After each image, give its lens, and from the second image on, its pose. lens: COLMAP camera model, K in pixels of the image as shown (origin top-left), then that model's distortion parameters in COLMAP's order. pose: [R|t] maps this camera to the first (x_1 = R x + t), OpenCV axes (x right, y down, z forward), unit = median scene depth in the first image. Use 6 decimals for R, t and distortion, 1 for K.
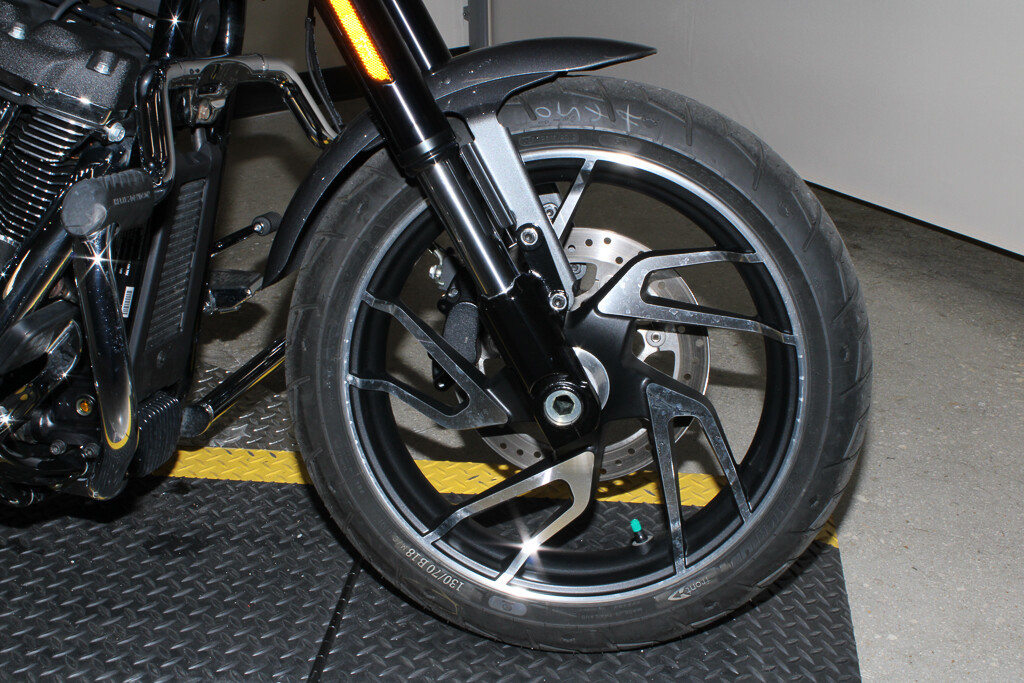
lens RADIAL K [[1313.3, 0, 517.3], [0, 1313.3, 344.3], [0, 0, 1]] dist [-0.008183, 0.000000]
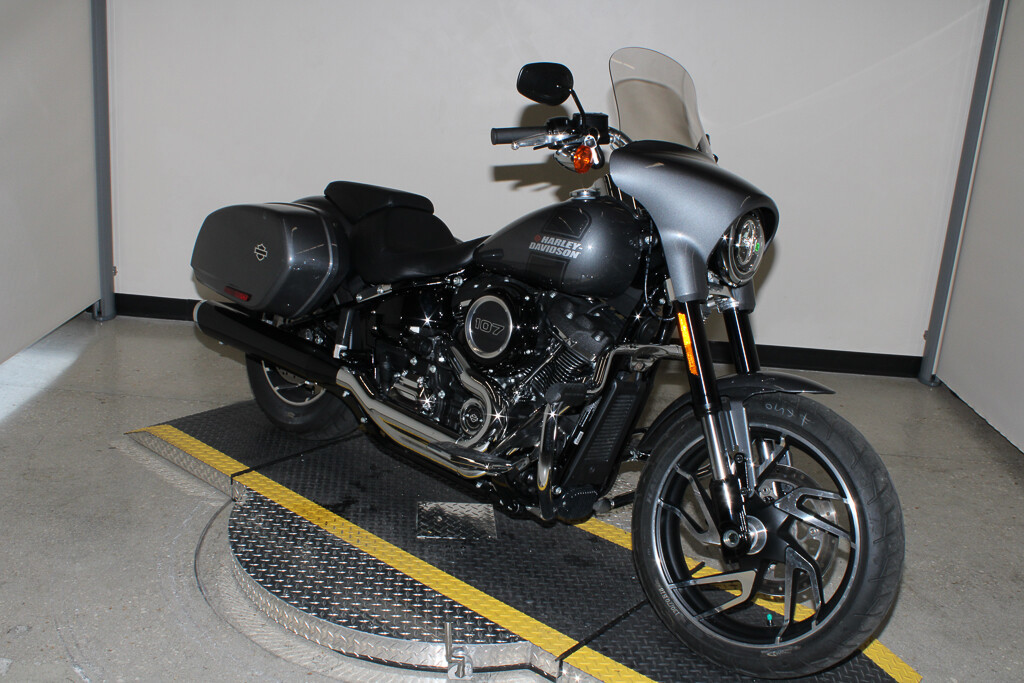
lens RADIAL K [[1047.6, 0, 509.4], [0, 1047.6, 345.8], [0, 0, 1]] dist [-0.058118, 0.000000]
pose [[0.837037, 0.236209, -0.493532, 0.454695], [-0.316866, 0.944626, -0.085303, 0.009555], [0.446054, 0.227786, 0.865534, -0.648778]]
